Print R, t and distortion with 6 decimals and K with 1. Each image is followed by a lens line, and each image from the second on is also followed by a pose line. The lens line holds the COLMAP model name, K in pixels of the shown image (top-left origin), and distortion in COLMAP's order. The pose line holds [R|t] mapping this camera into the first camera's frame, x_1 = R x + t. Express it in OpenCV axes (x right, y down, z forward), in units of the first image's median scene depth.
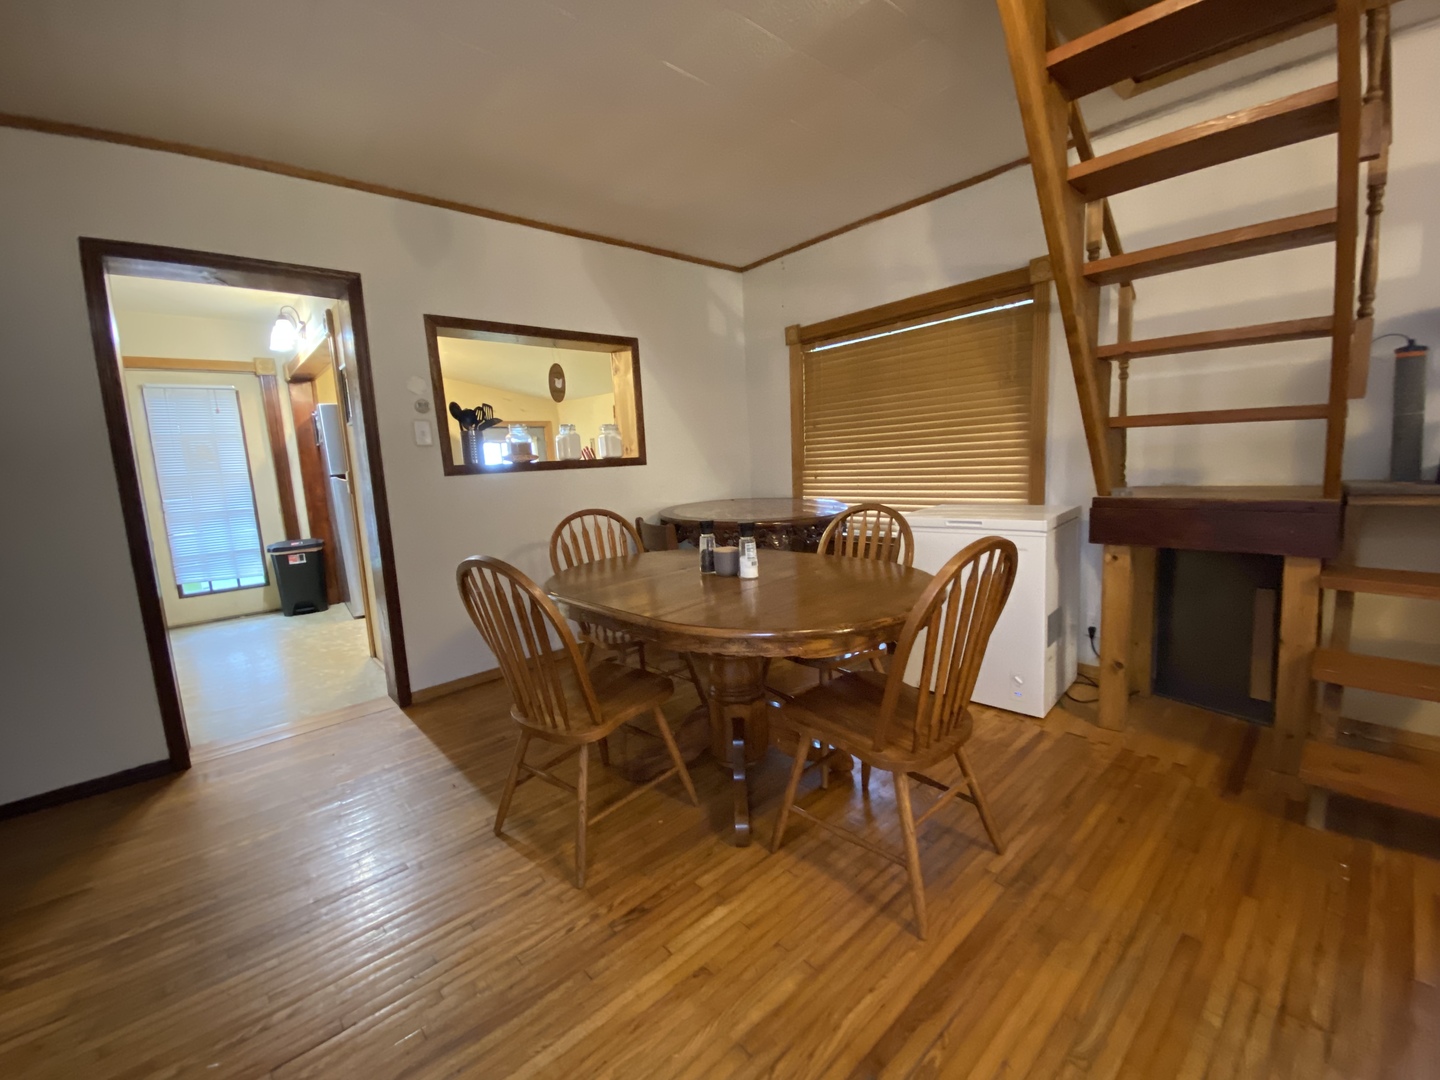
lens RADIAL K [[584.4, 0, 722.8], [0, 584.4, 545.7], [0, 0, 1]] dist [0.017559, -0.019863]
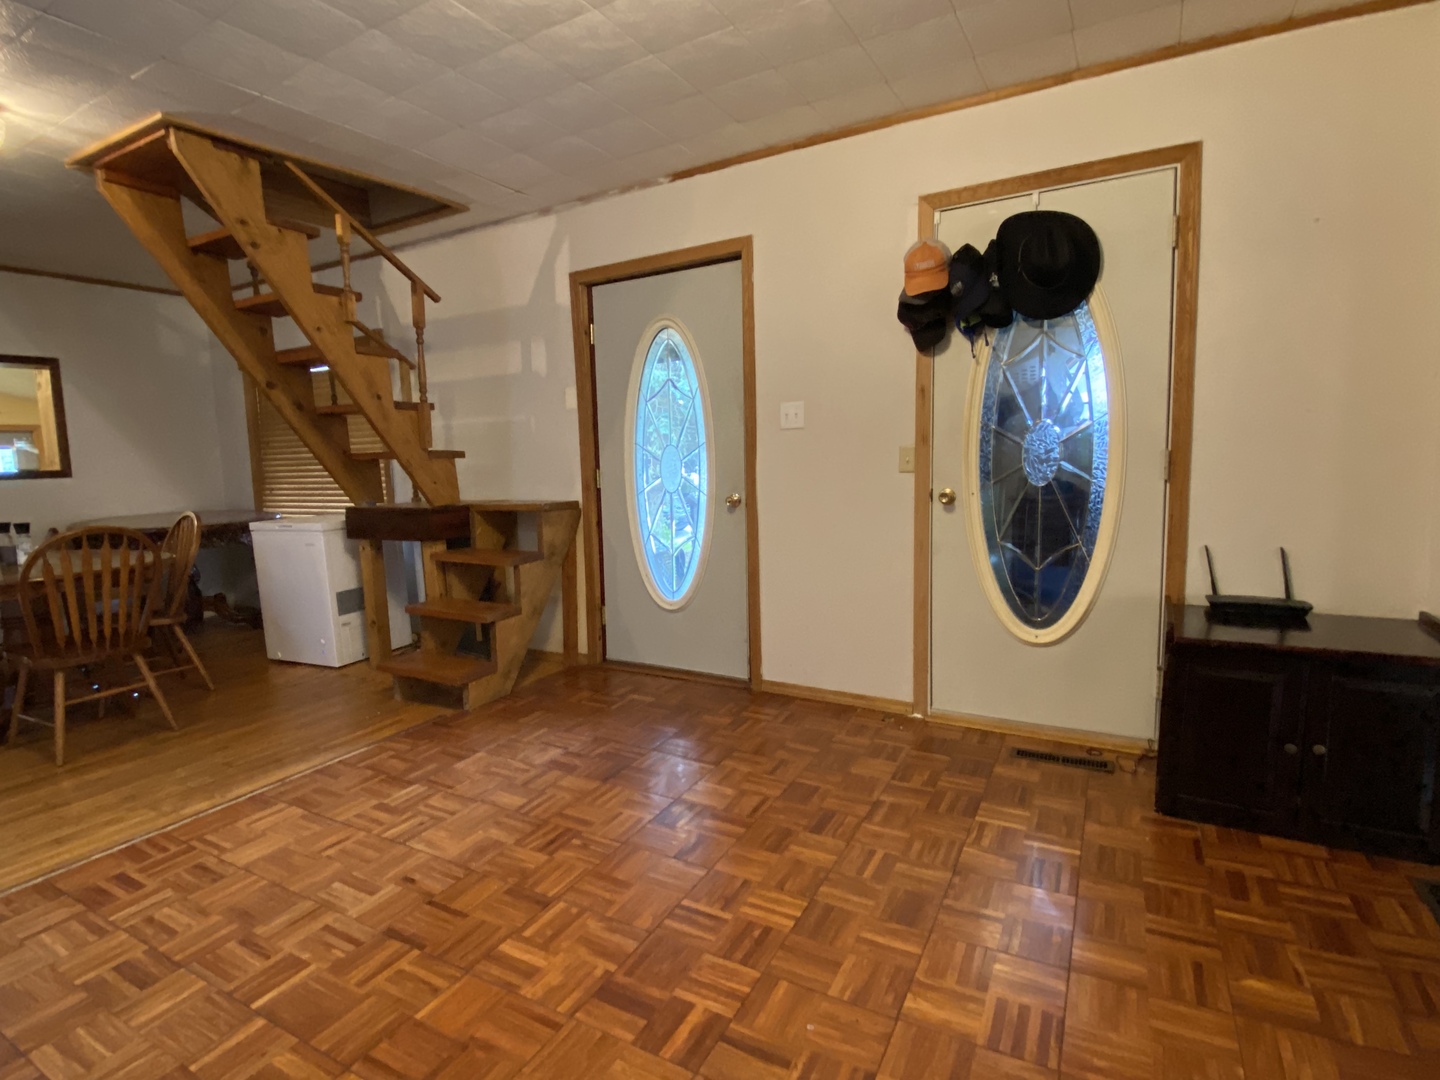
lens RADIAL K [[719.2, 0, 720.0], [0, 719.2, 540.0], [0, 0, 1]] dist [-0.026962, -0.000112]
pose [[0.939483, -0.013427, 0.342331, 0.538315], [0.030123, 0.998599, -0.043503, 0.063670], [-0.341267, 0.051182, 0.938572, -0.575363]]
